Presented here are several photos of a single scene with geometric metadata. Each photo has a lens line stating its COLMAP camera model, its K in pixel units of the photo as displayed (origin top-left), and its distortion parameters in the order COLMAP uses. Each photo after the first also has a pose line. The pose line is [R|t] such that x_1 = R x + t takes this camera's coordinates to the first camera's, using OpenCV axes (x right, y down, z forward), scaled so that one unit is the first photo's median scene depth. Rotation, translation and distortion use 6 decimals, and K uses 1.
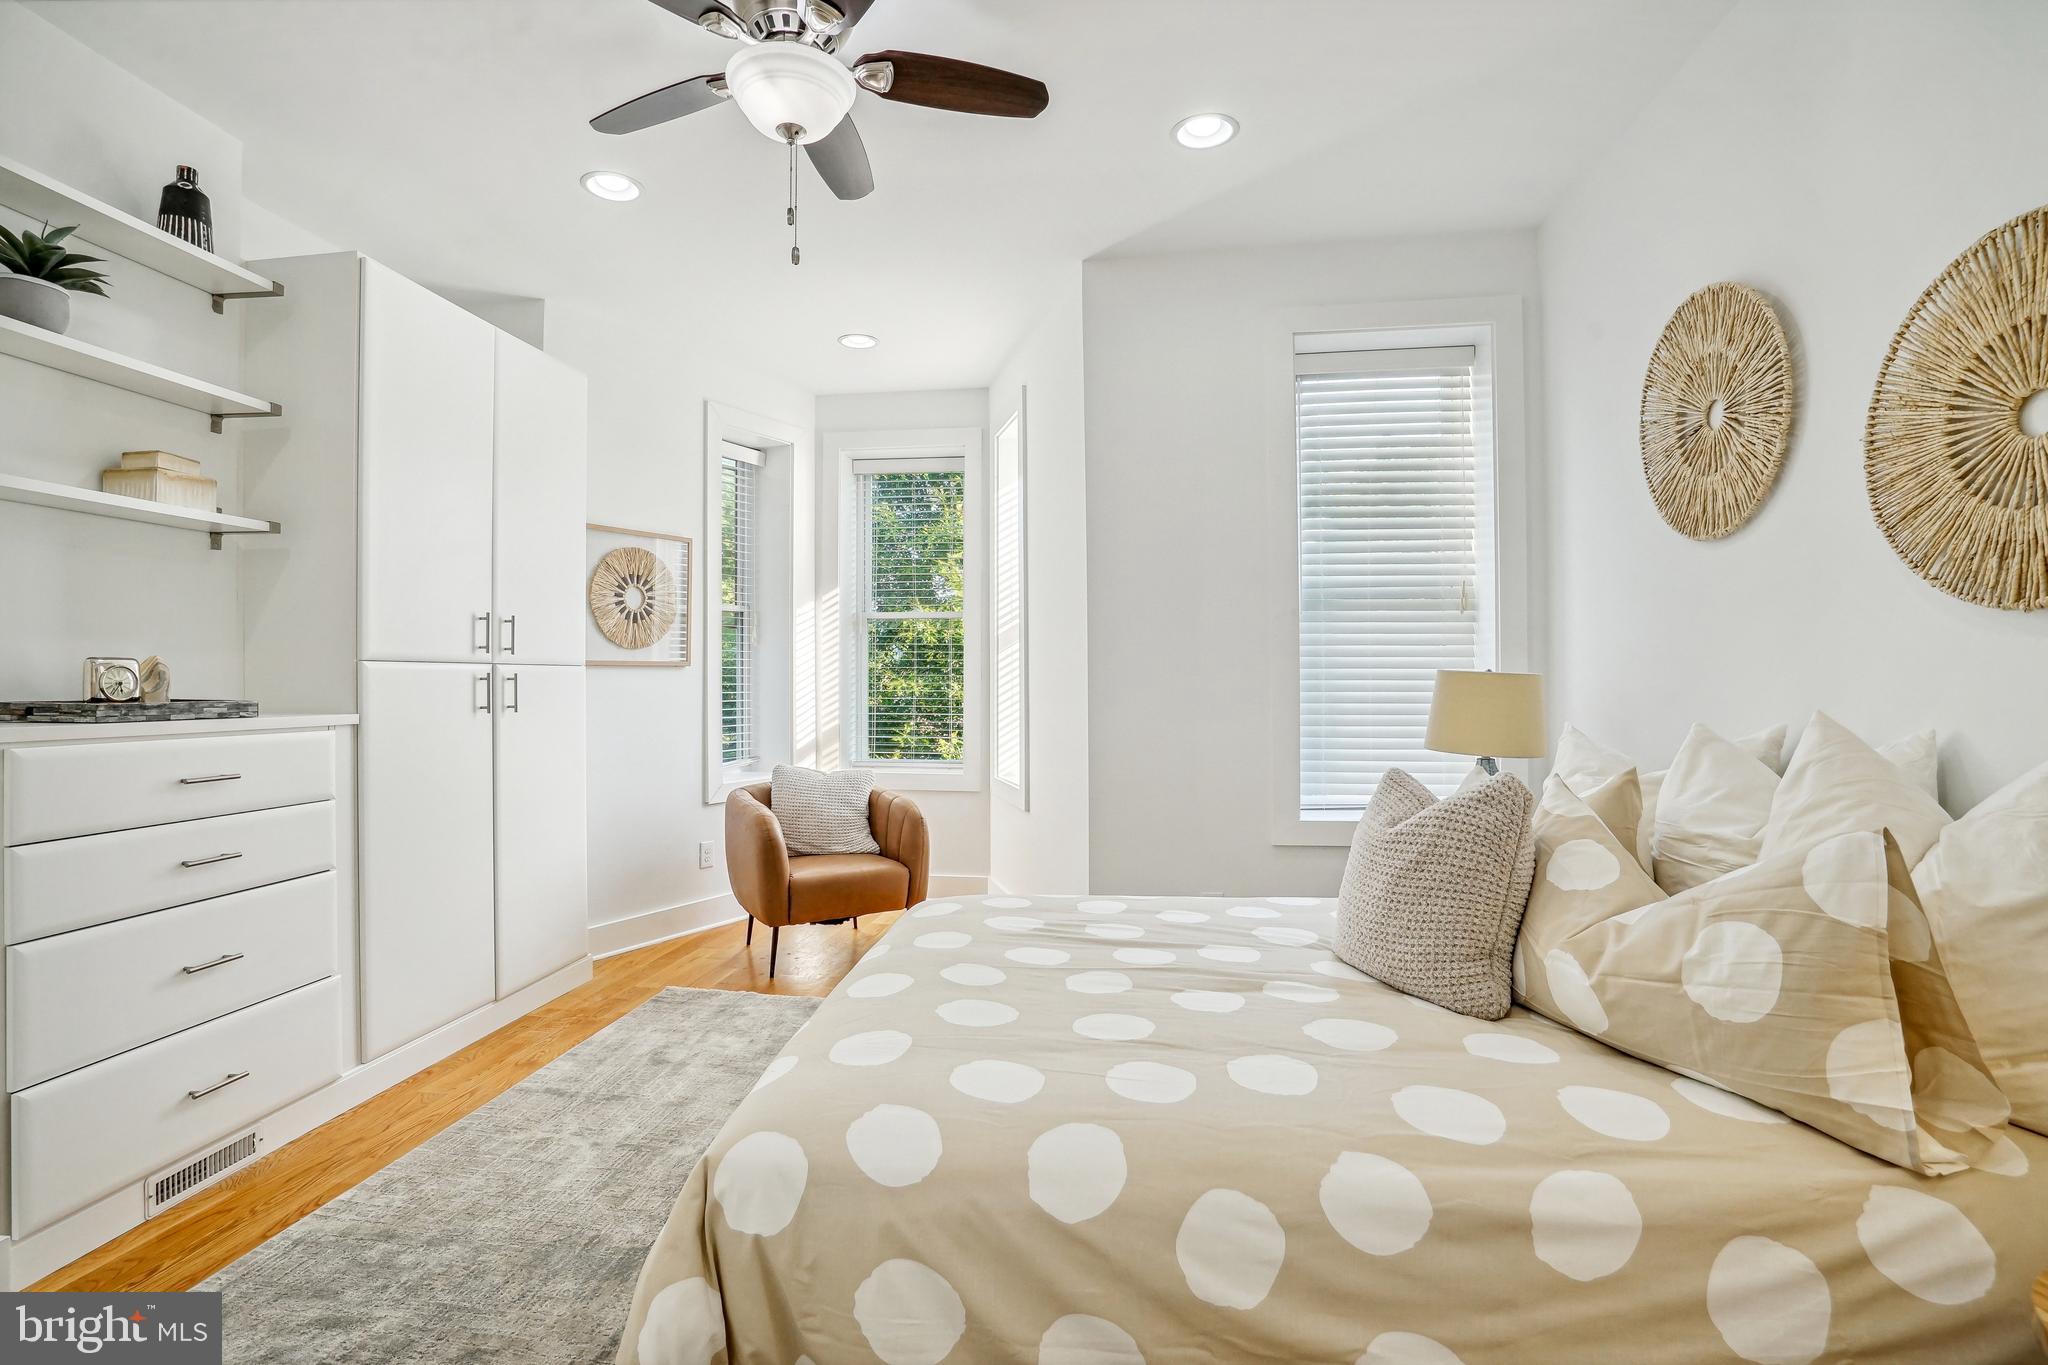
lens RADIAL K [[943.5, 0, 1017.4], [0, 943.5, 677.3], [0, 0, 1]] dist [0.000244, 0.000888]
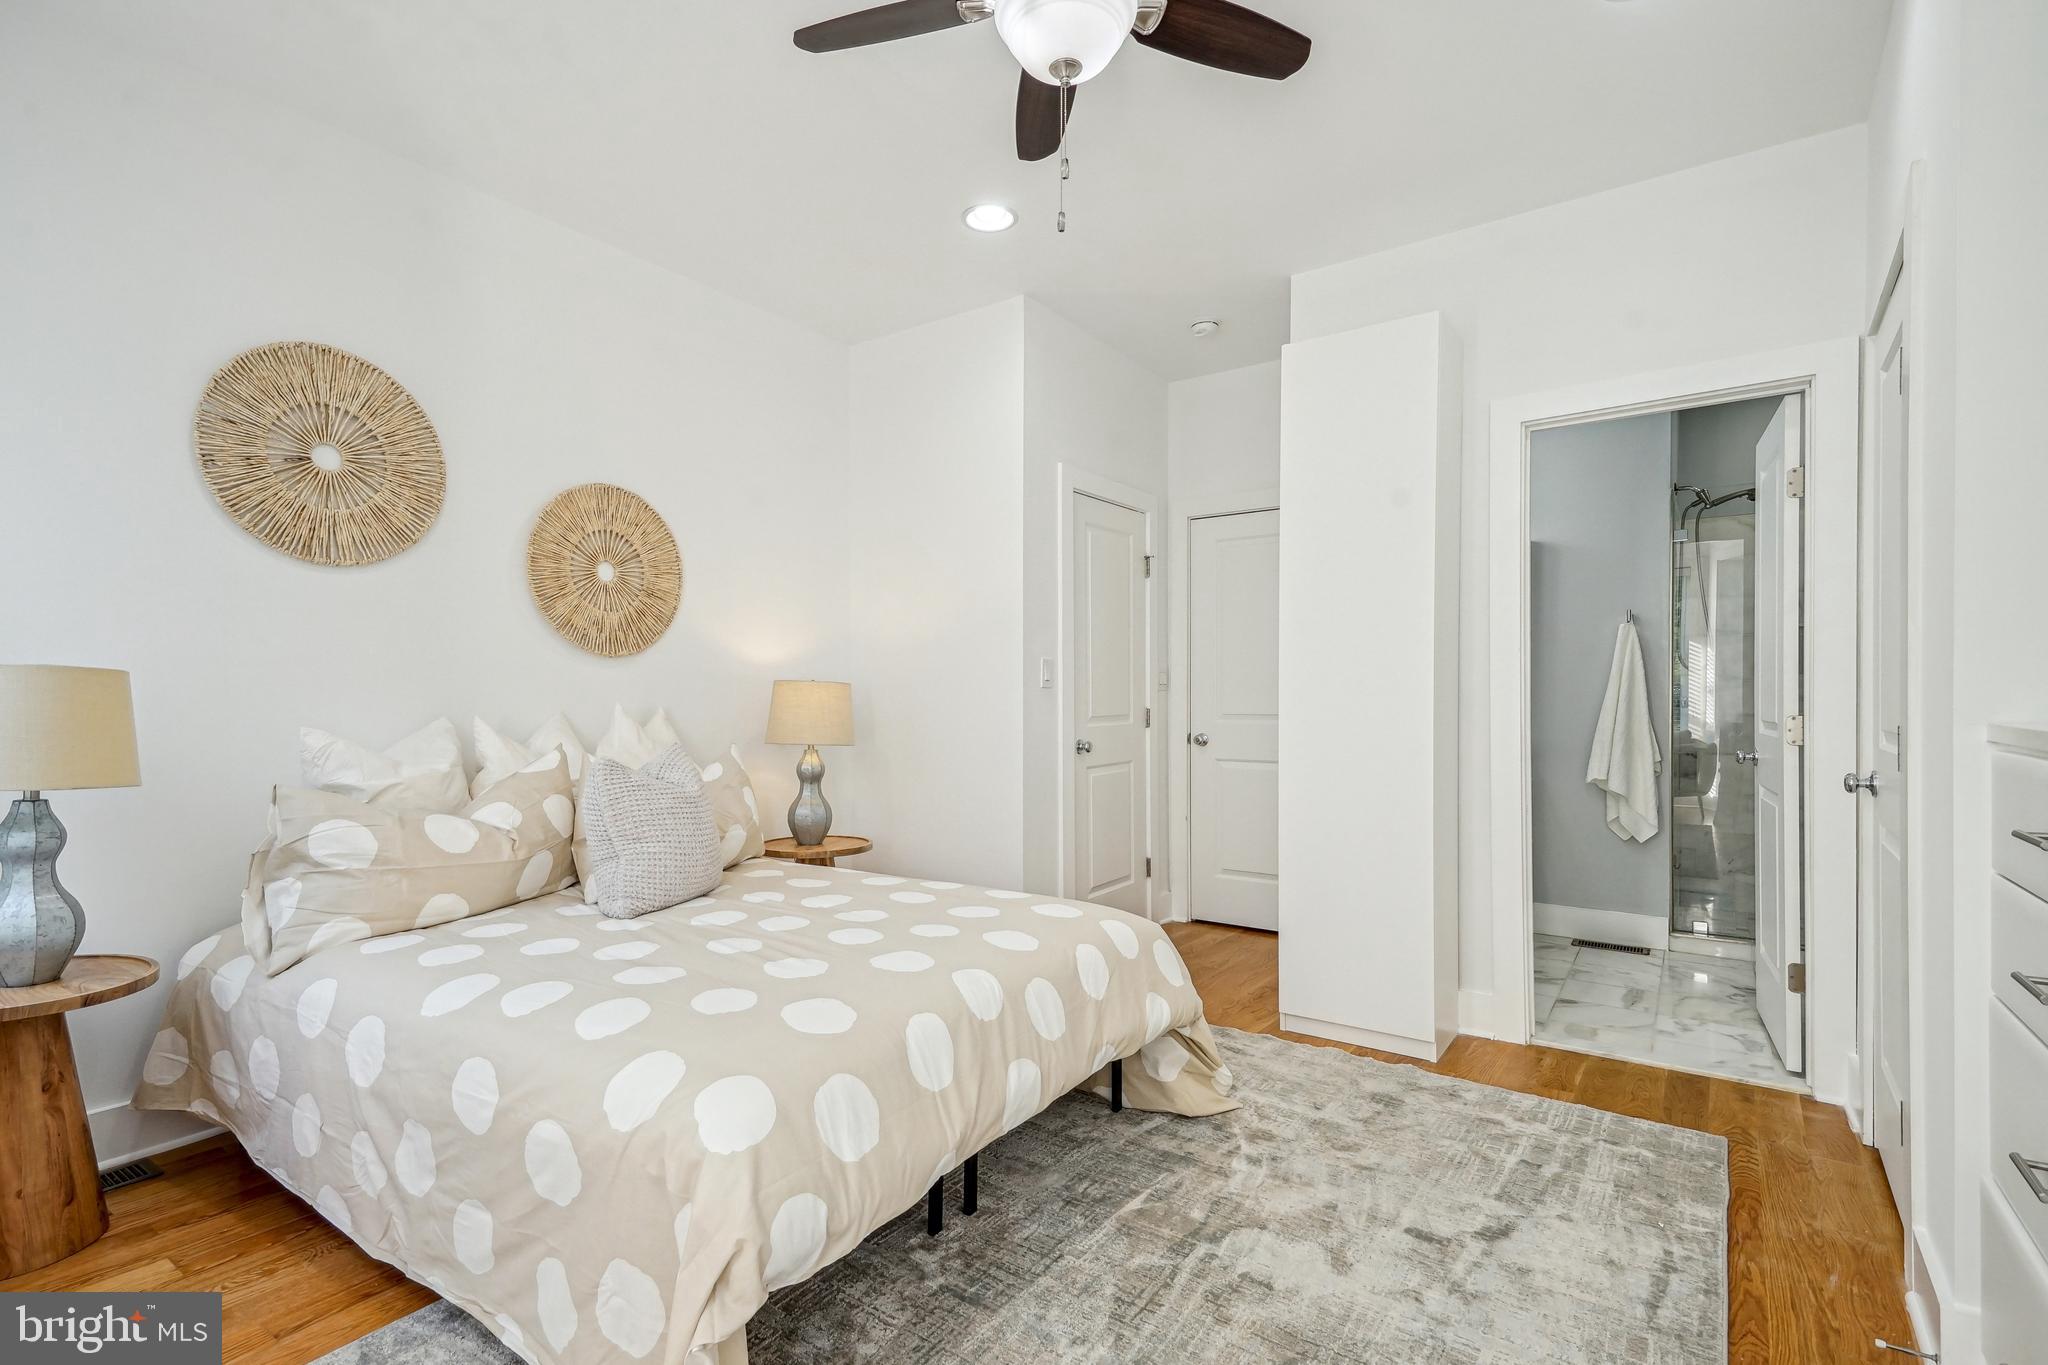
lens RADIAL K [[943.5, 0, 1044.2], [0, 943.5, 694.0], [0, 0, 1]] dist [0.000244, 0.000888]
pose [[-0.896912, 0.006087, 0.442168, -0.741911], [0.003689, 0.999973, -0.006283, 0.032593], [-0.442194, -0.004005, -0.896910, 2.151448]]
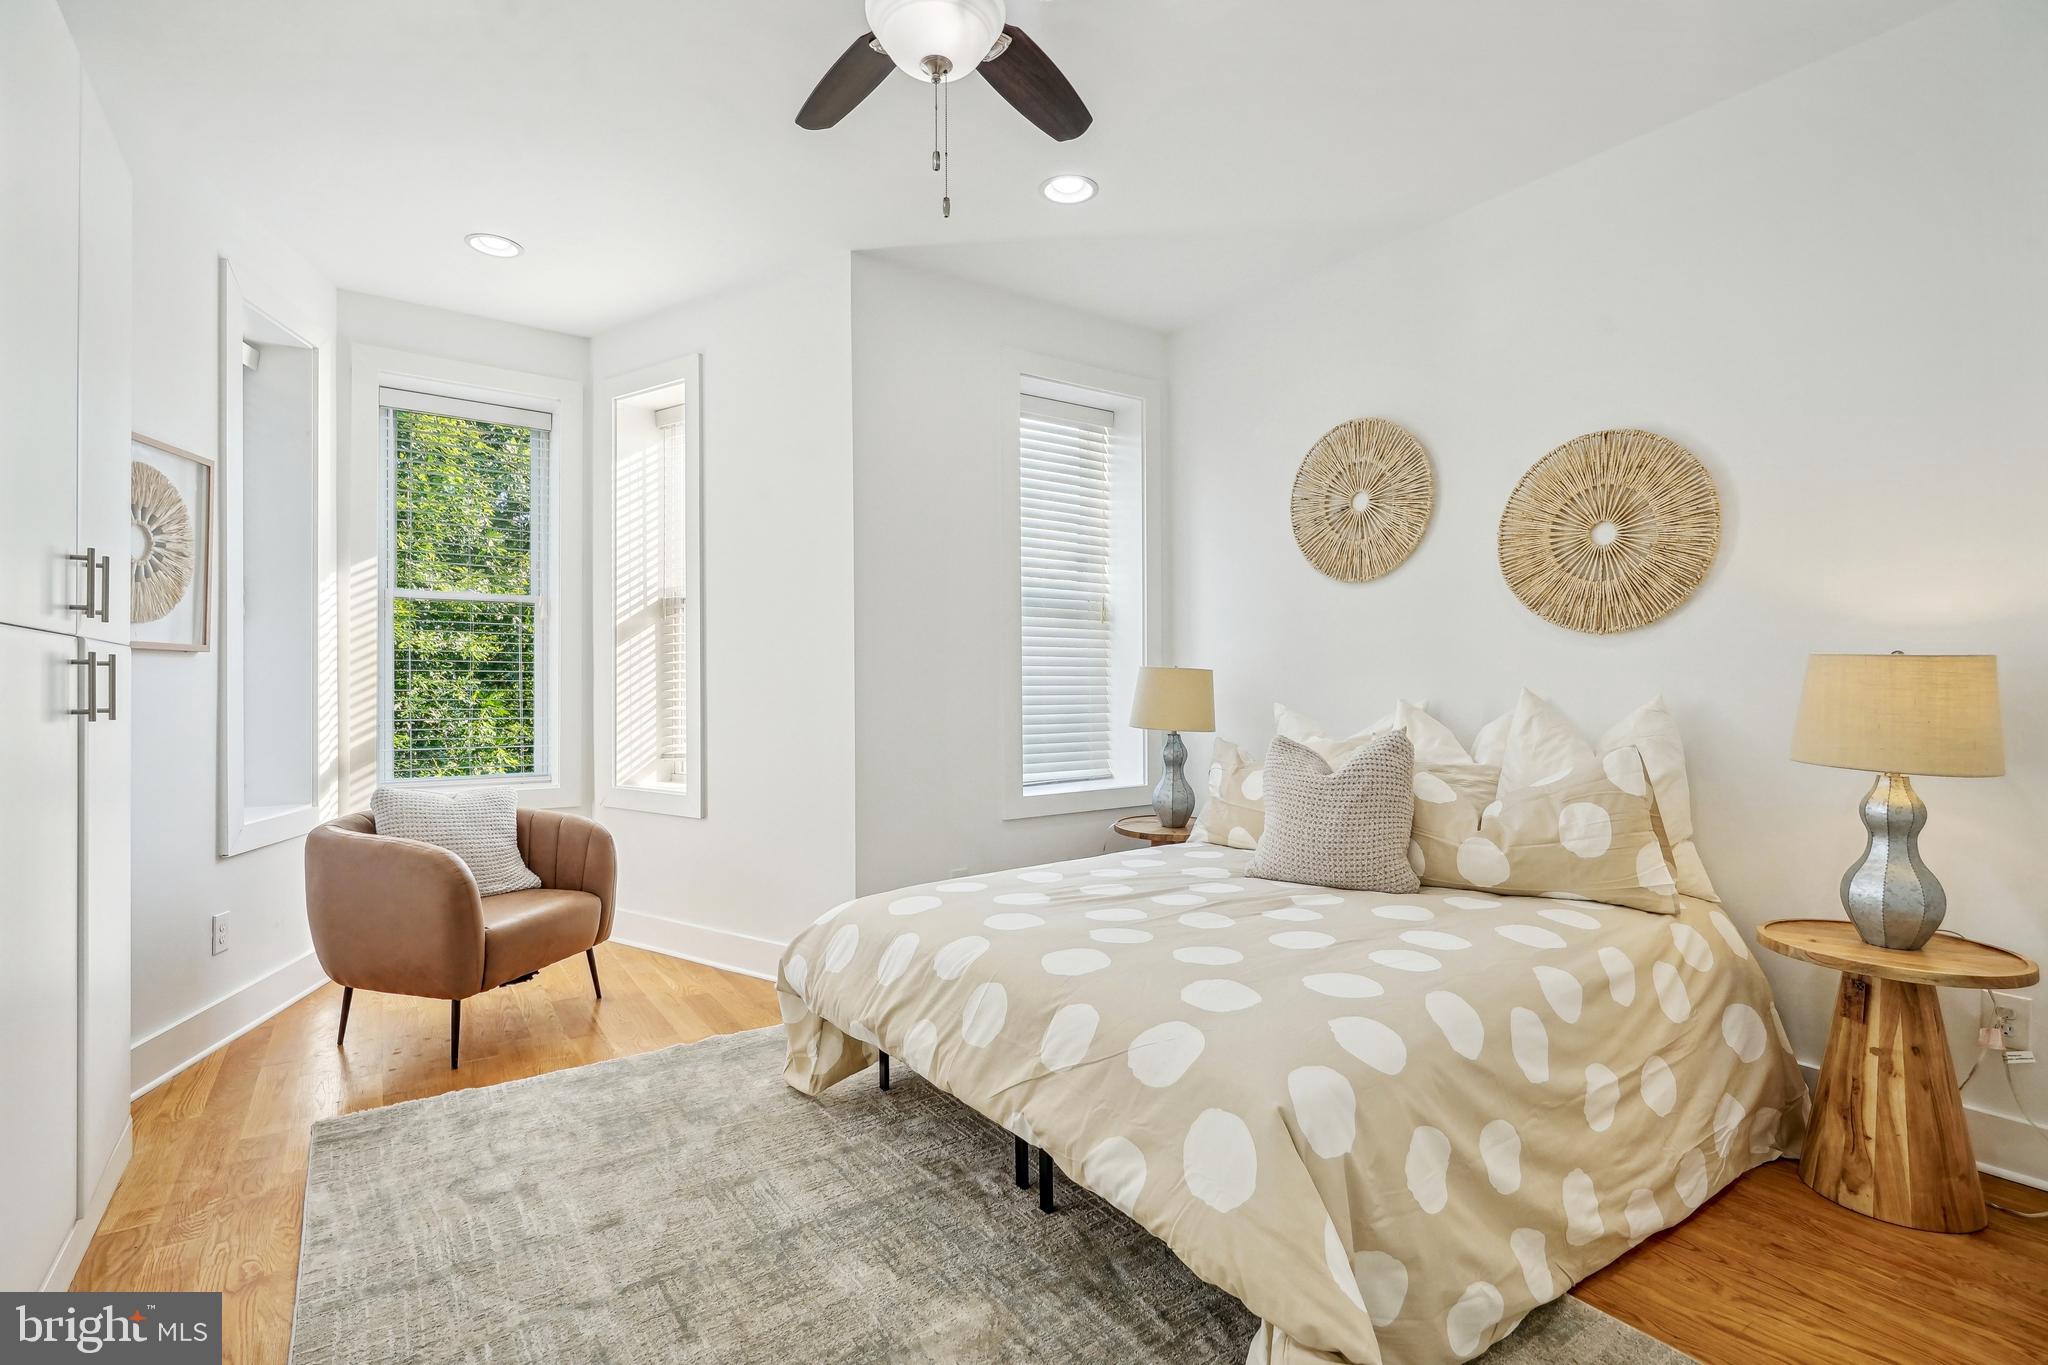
lens RADIAL K [[943.5, 0, 1015.0], [0, 943.5, 681.2], [0, 0, 1]] dist [0.000244, 0.000888]
pose [[0.741250, 0.001888, 0.671227, -0.939514], [-0.000418, 0.999997, -0.002352, 0.026502], [-0.671229, 0.001463, 0.741248, 0.304411]]
